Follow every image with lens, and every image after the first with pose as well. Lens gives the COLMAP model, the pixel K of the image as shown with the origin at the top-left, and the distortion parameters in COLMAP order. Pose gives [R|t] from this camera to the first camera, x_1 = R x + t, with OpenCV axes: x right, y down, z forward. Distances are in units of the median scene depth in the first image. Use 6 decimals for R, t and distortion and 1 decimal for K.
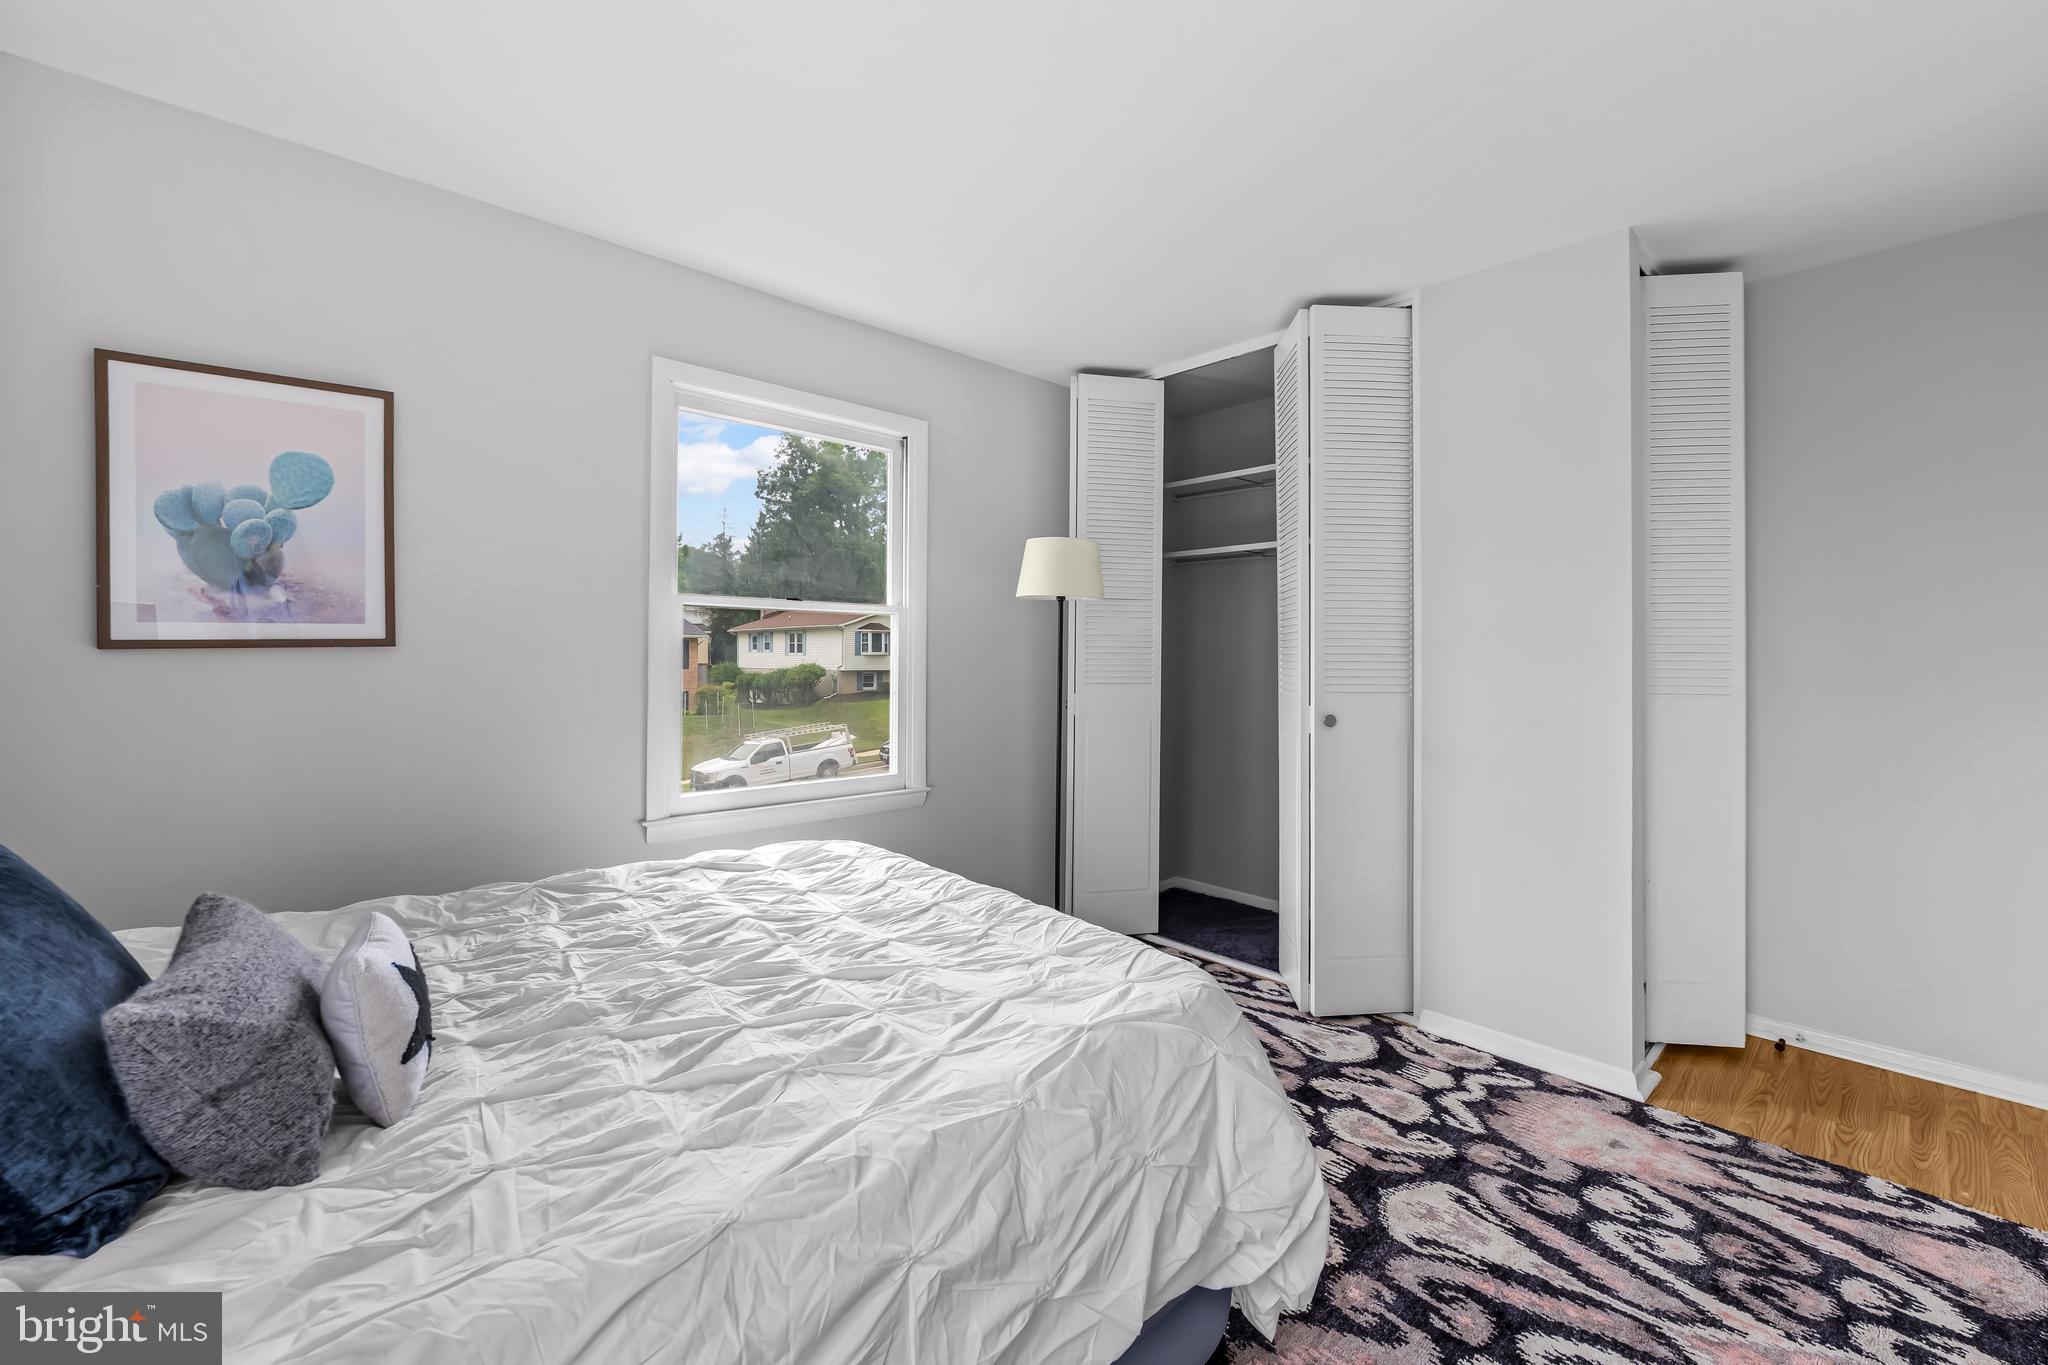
lens RADIAL K [[831.3, 0, 1019.8], [0, 831.3, 670.1], [0, 0, 1]] dist [-0.001780, -0.000086]
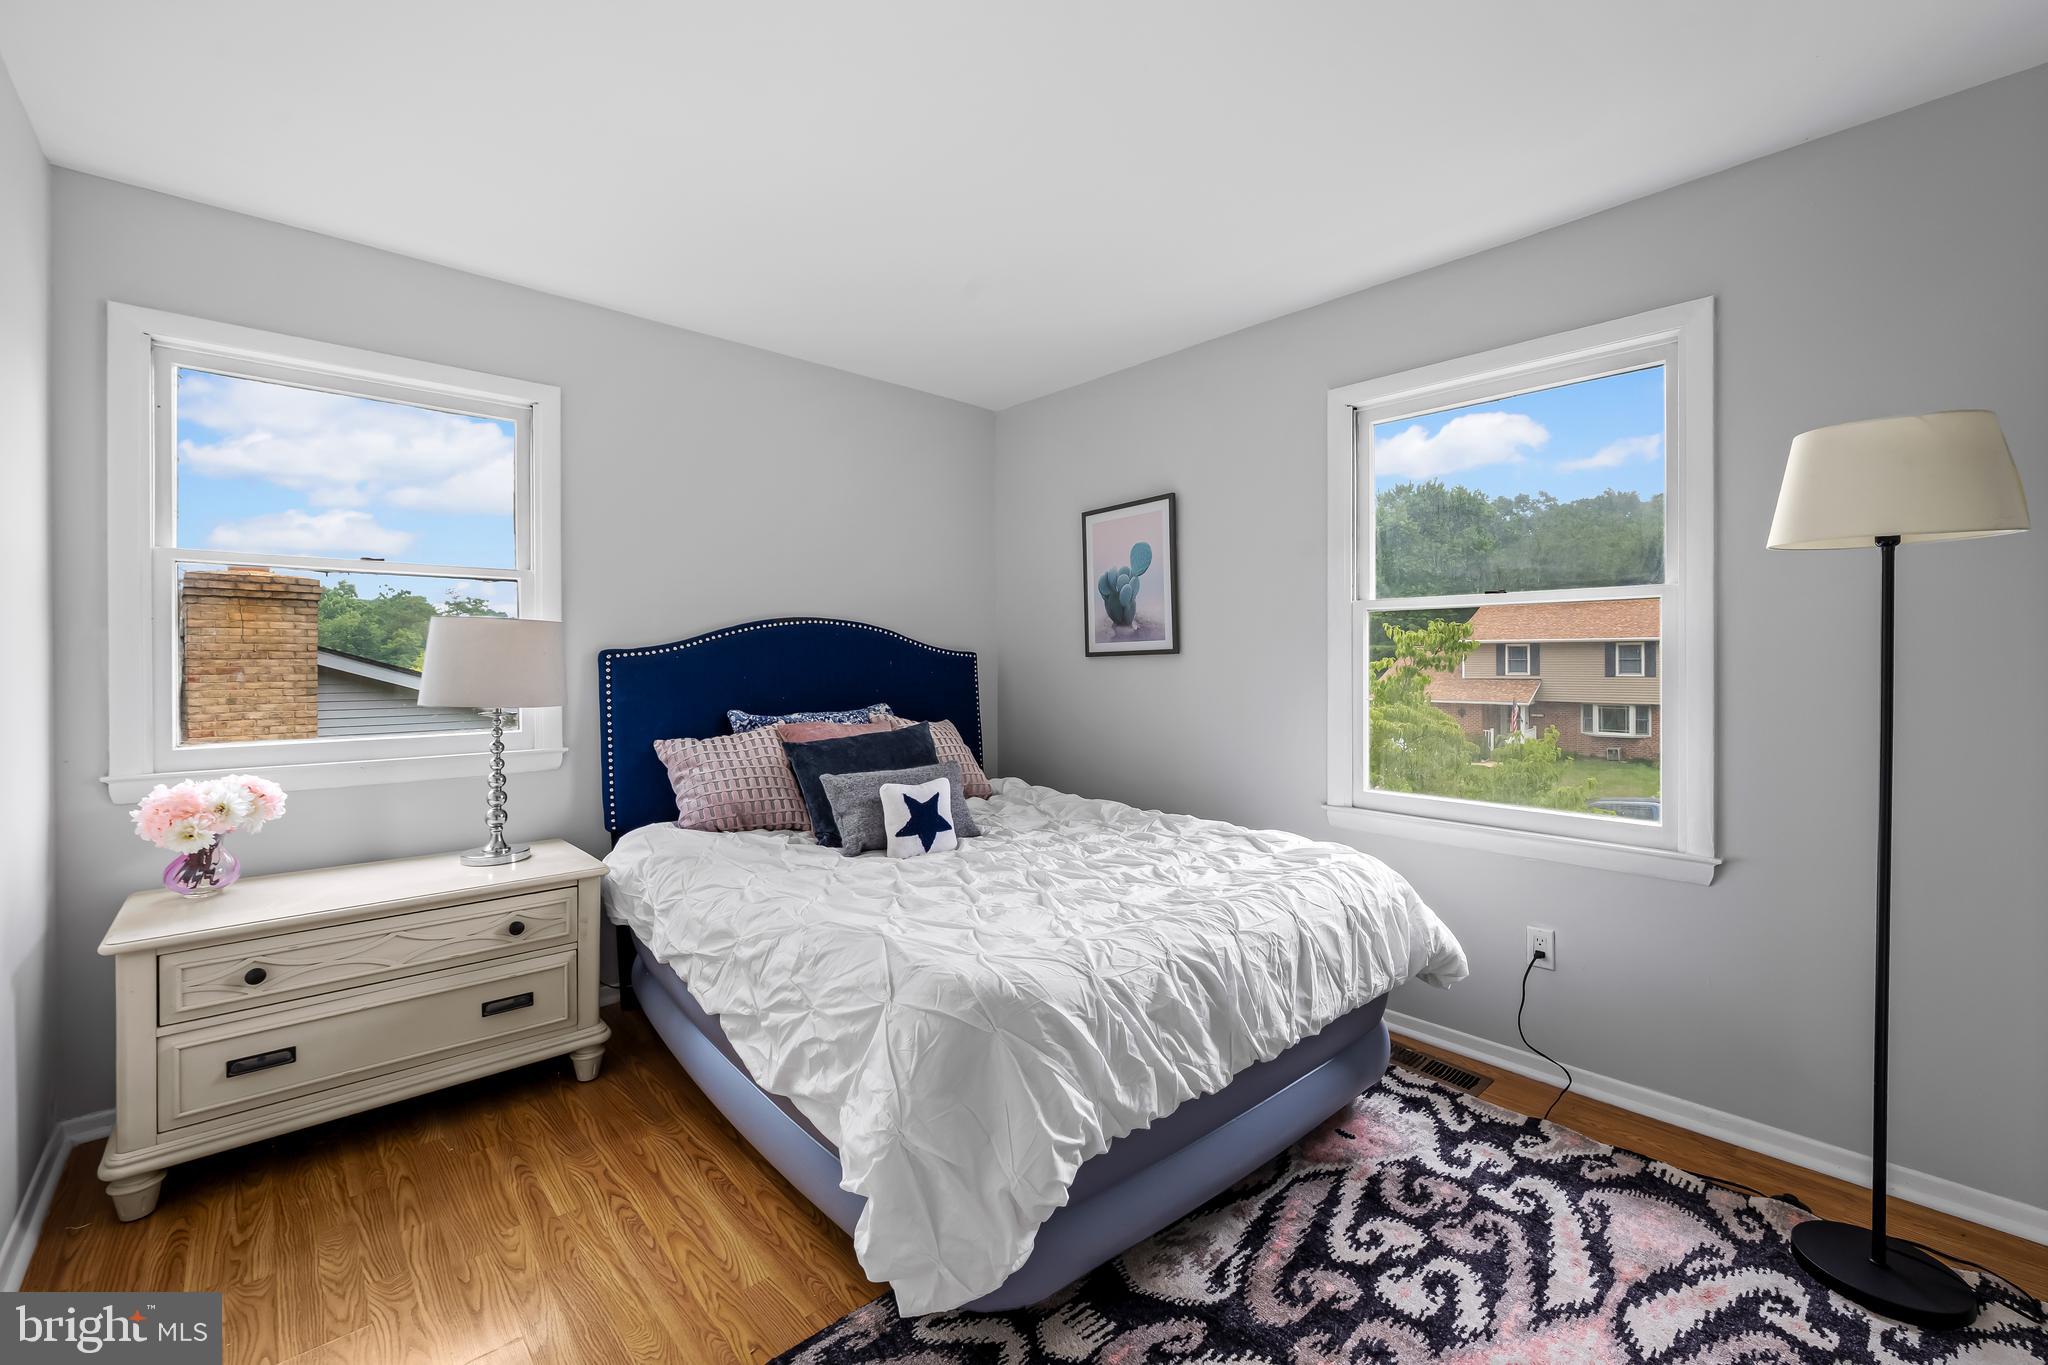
lens RADIAL K [[831.3, 0, 1019.8], [0, 831.3, 670.1], [0, 0, 1]] dist [-0.001780, -0.000086]
pose [[-0.003596, -0.000286, -0.999993, 0.882974], [-0.016136, 0.999870, -0.000228, 0.008068], [0.999863, 0.016136, -0.003601, 0.772196]]
